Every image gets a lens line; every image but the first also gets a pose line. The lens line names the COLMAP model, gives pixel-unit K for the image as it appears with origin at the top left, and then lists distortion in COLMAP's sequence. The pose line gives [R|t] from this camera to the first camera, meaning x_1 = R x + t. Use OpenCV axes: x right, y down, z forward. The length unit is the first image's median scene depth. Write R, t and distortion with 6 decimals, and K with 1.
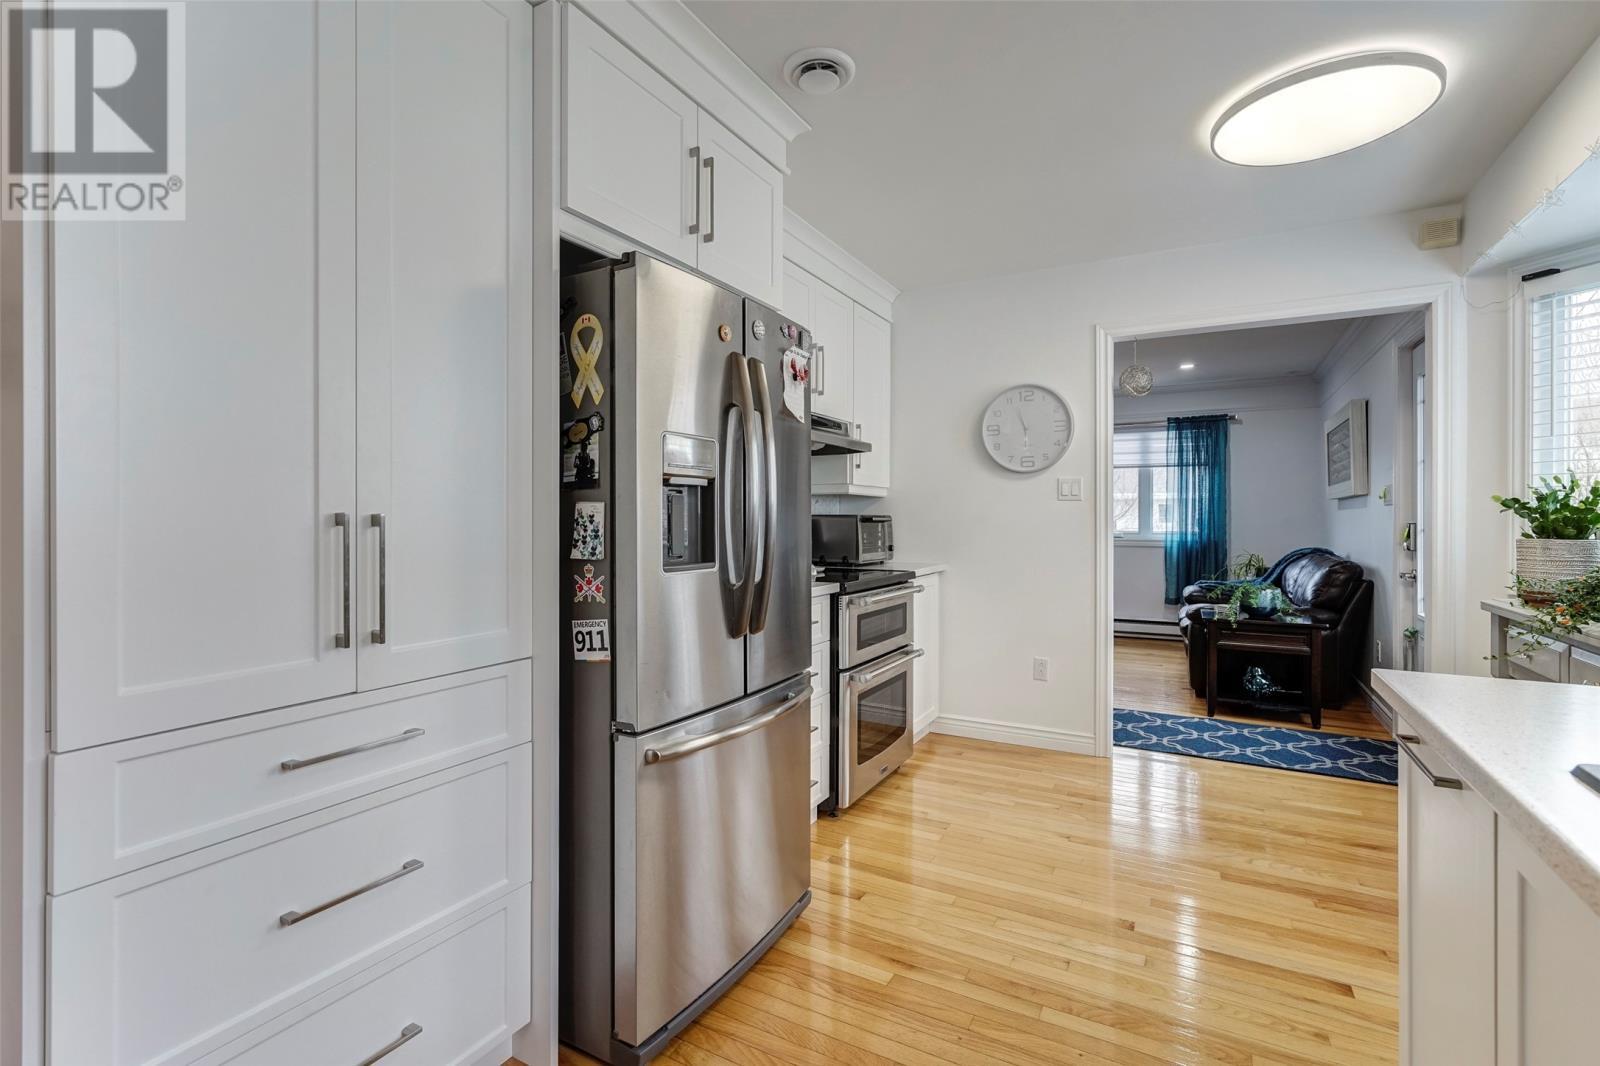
lens RADIAL K [[726.4, 0, 799.0], [0, 726.4, 517.1], [0, 0, 1]] dist [0.000252, 0.000408]
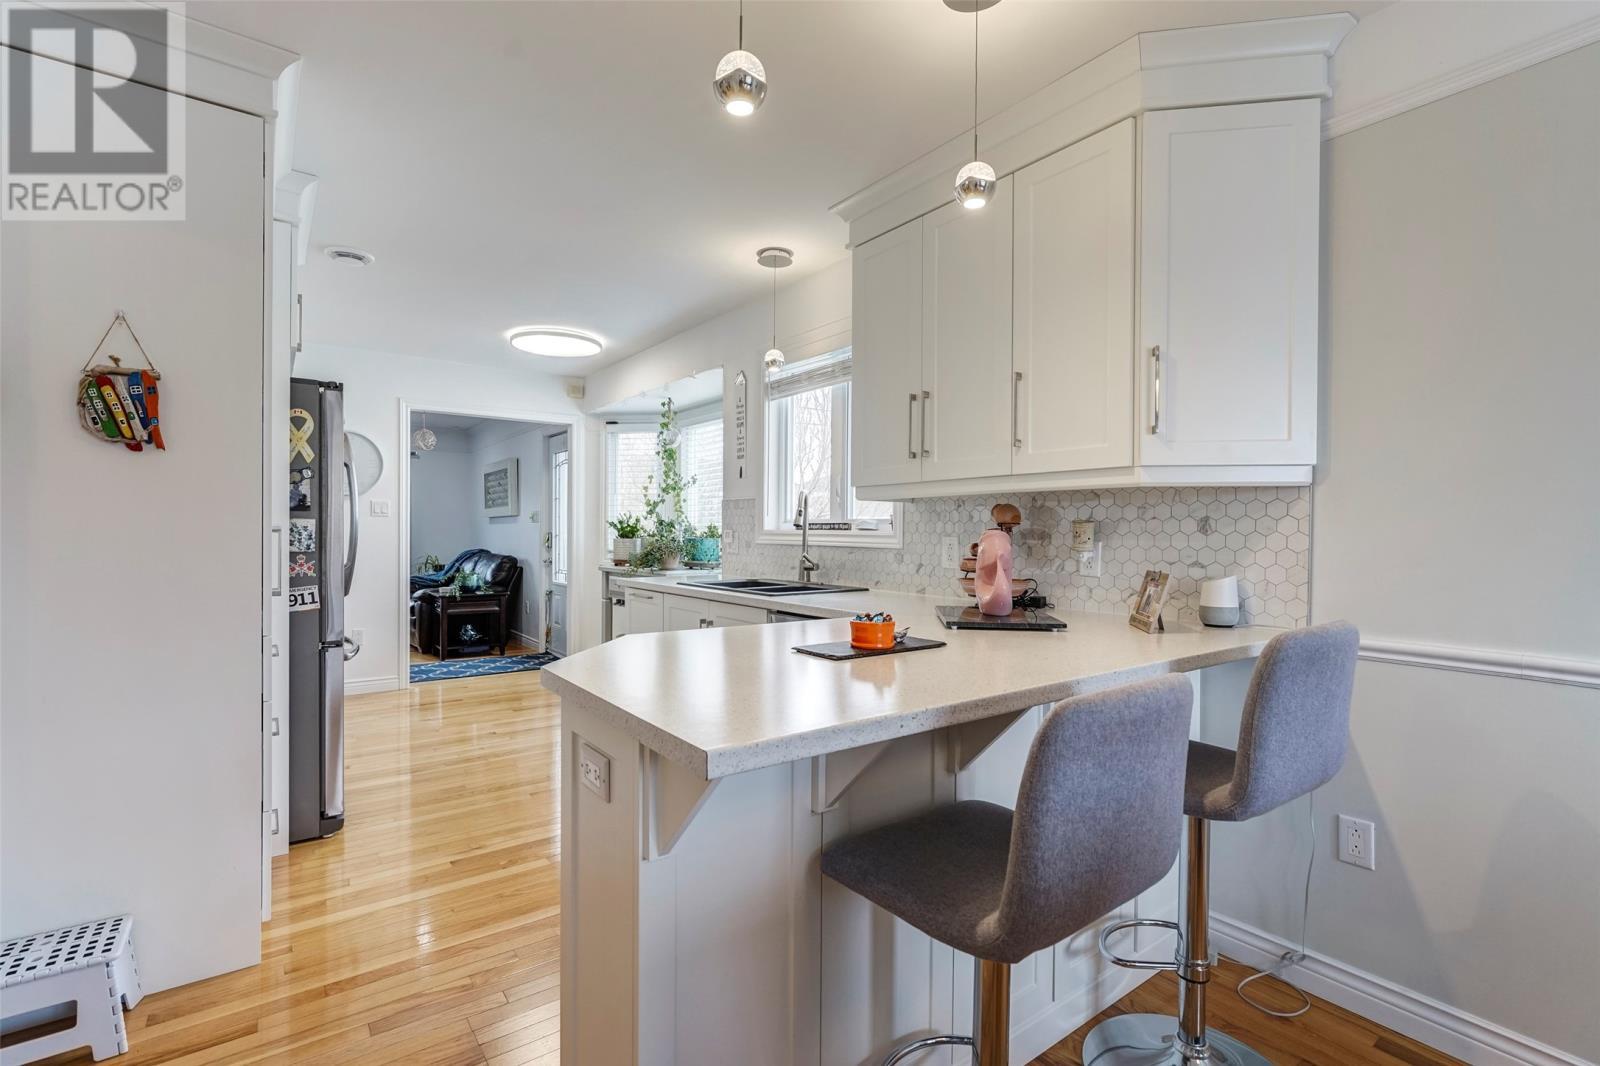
lens RADIAL K [[726.4, 0, 787.0], [0, 726.4, 532.8], [0, 0, 1]] dist [0.000252, 0.000408]
pose [[0.423221, -0.000009, 0.906026, -0.563908], [-0.005970, 0.999978, 0.002799, 0.000459], [-0.906007, -0.006594, 0.423212, -0.320317]]
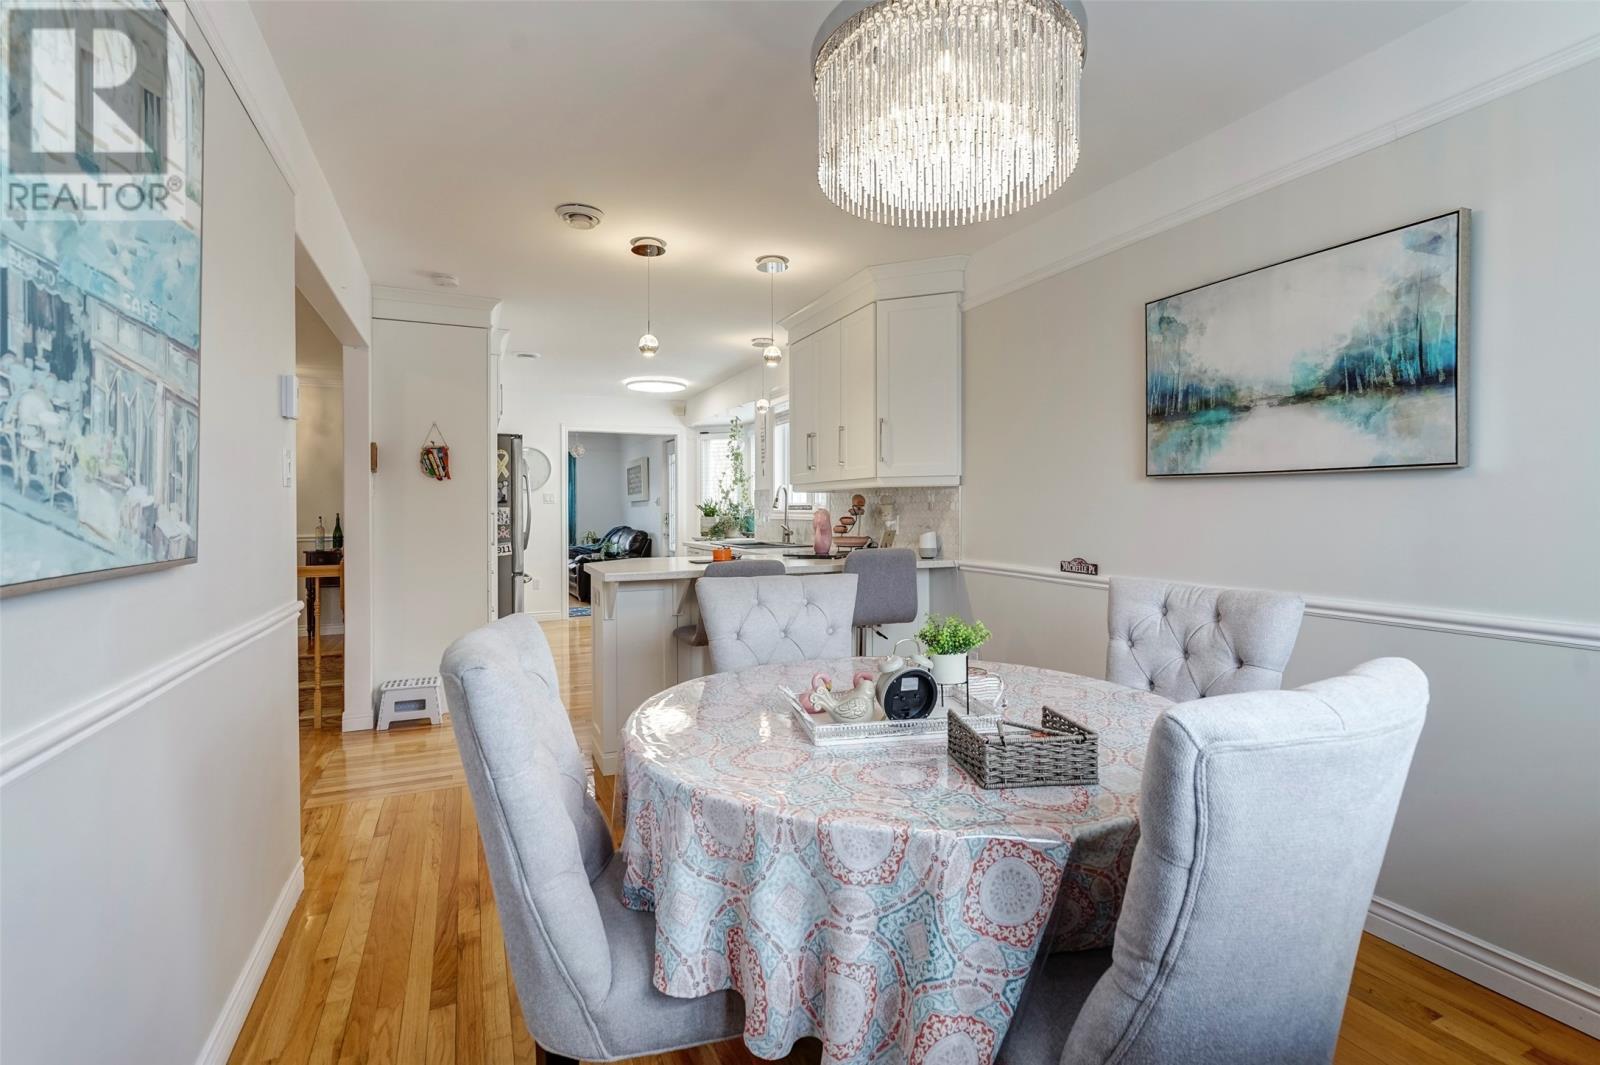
lens RADIAL K [[726.4, 0, 788.0], [0, 726.4, 501.3], [0, 0, 1]] dist [0.000252, 0.000408]
pose [[0.606113, 0.005616, 0.795359, -0.868901], [0.005400, 0.999923, -0.011176, -0.001935], [-0.795360, 0.011069, 0.606036, -0.820286]]
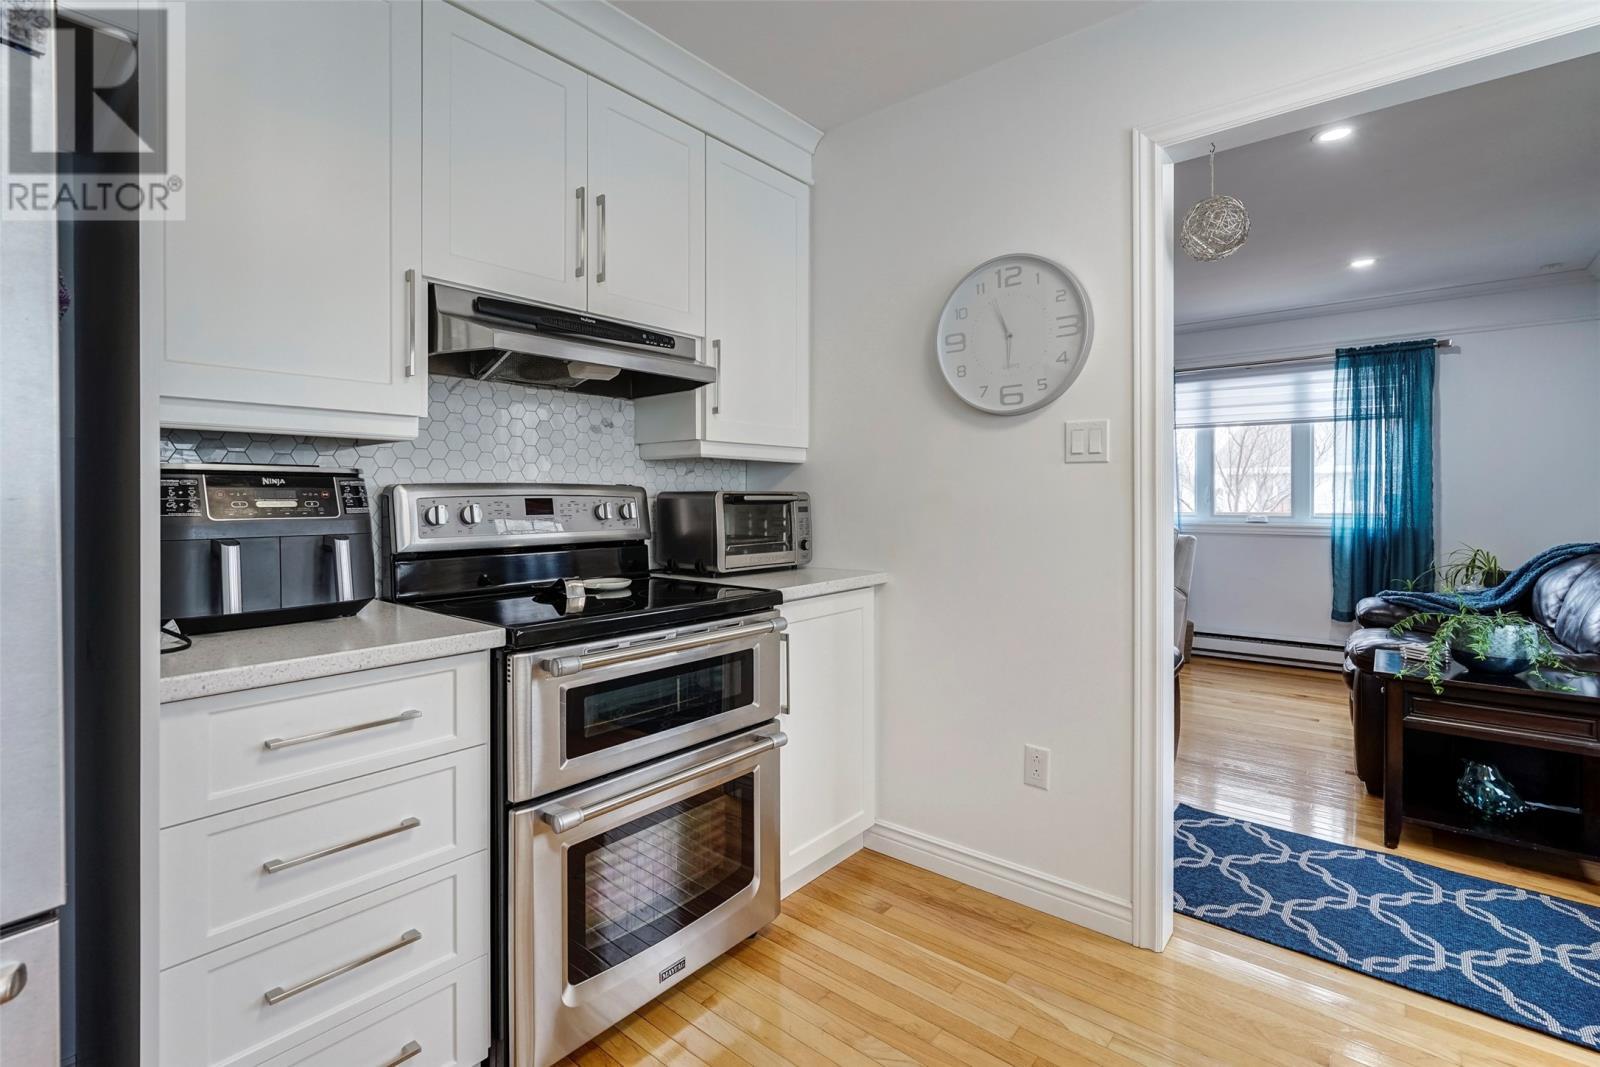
lens RADIAL K [[726.4, 0, 808.0], [0, 726.4, 501.0], [0, 0, 1]] dist [0.000252, 0.000408]
pose [[0.982331, -0.003013, -0.187128, 0.261087], [0.004048, 0.999979, 0.005152, 0.001807], [0.187109, -0.005818, 0.982322, 0.414232]]
